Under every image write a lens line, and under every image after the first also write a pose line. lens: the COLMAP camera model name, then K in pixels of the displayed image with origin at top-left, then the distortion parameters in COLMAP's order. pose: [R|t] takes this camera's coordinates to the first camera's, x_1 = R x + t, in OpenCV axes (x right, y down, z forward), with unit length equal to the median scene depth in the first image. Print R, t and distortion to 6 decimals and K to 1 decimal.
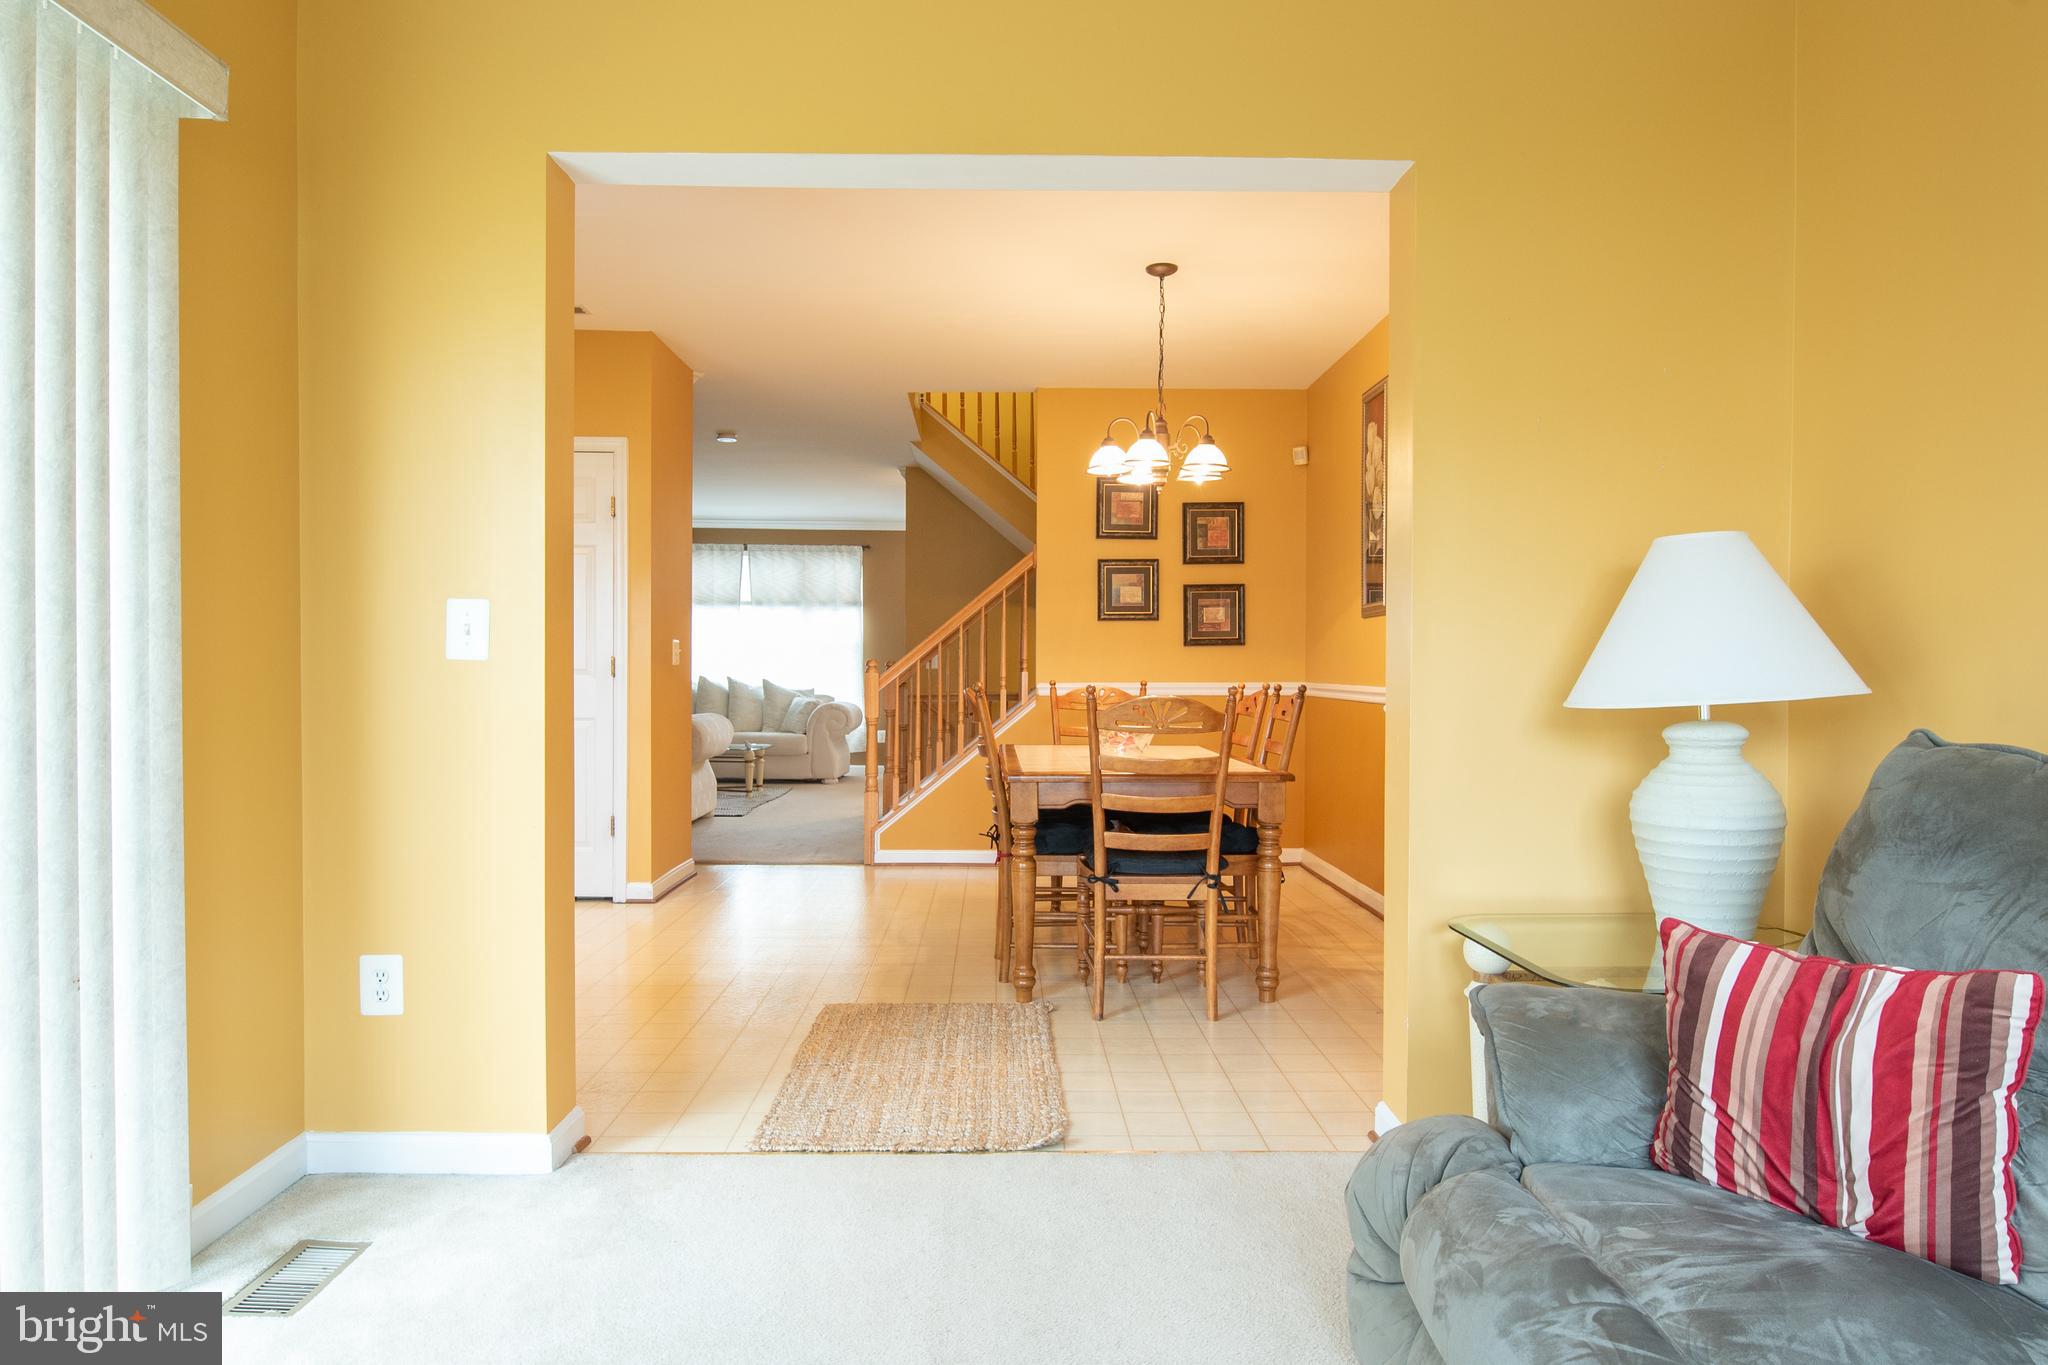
lens RADIAL K [[1249.8, 0, 1024.0], [0, 1249.8, 682.5], [0, 0, 1]] dist [0.000851, -0.000234]
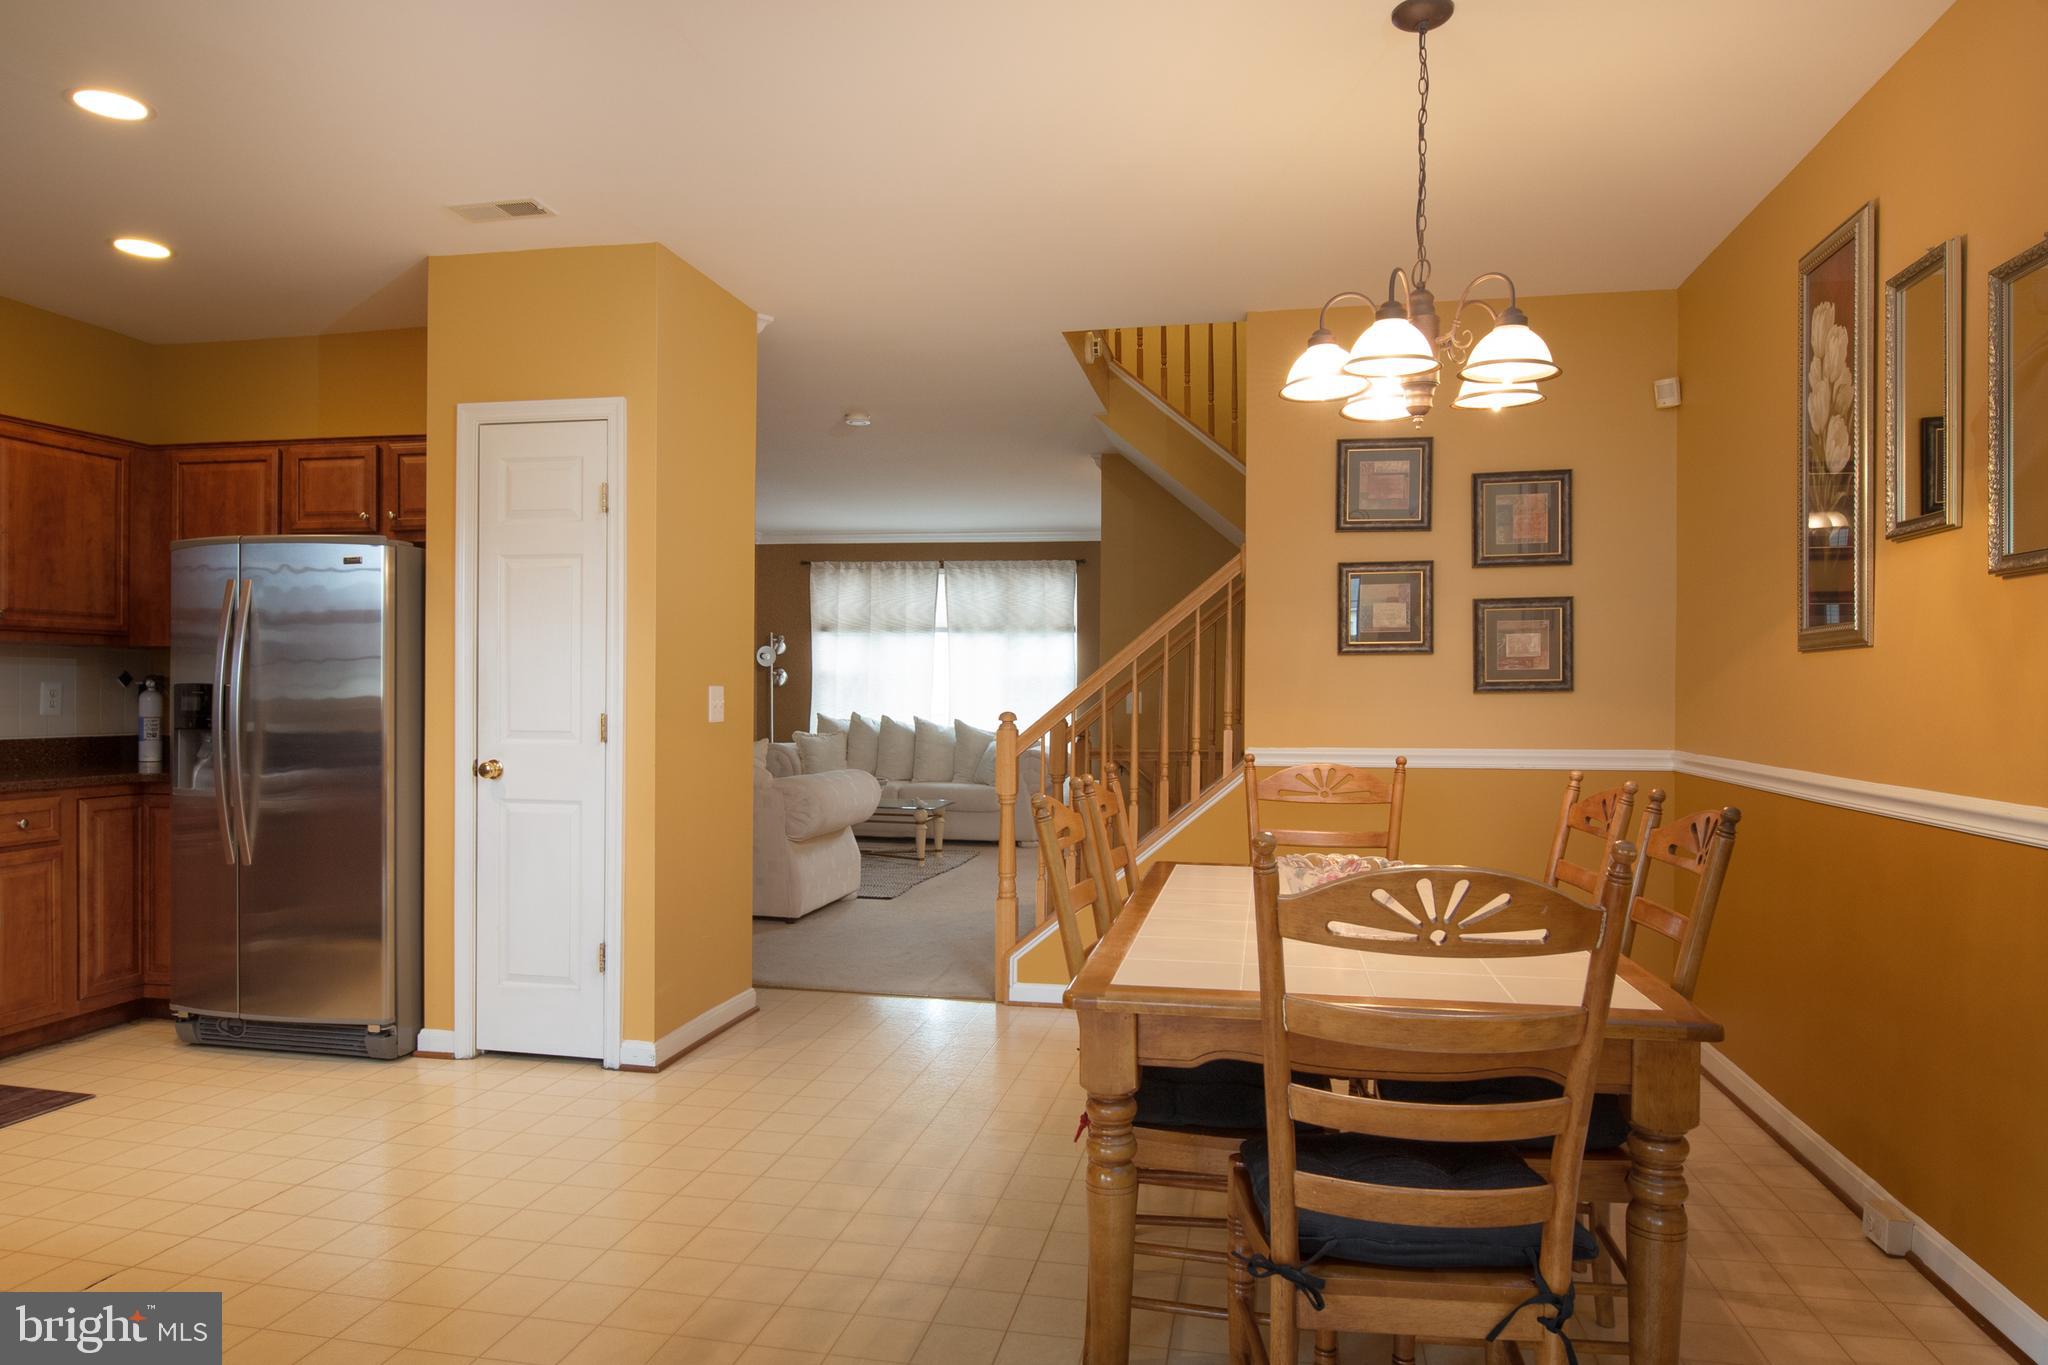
lens RADIAL K [[1262.1, 0, 1024.0], [0, 1262.1, 682.5], [0, 0, 1]] dist [-0.005132, -0.001666]
pose [[0.975199, 0.001038, -0.221327, 0.044712], [-0.005038, 0.999834, -0.017510, -0.021919], [0.221272, 0.018191, 0.975042, 0.307676]]
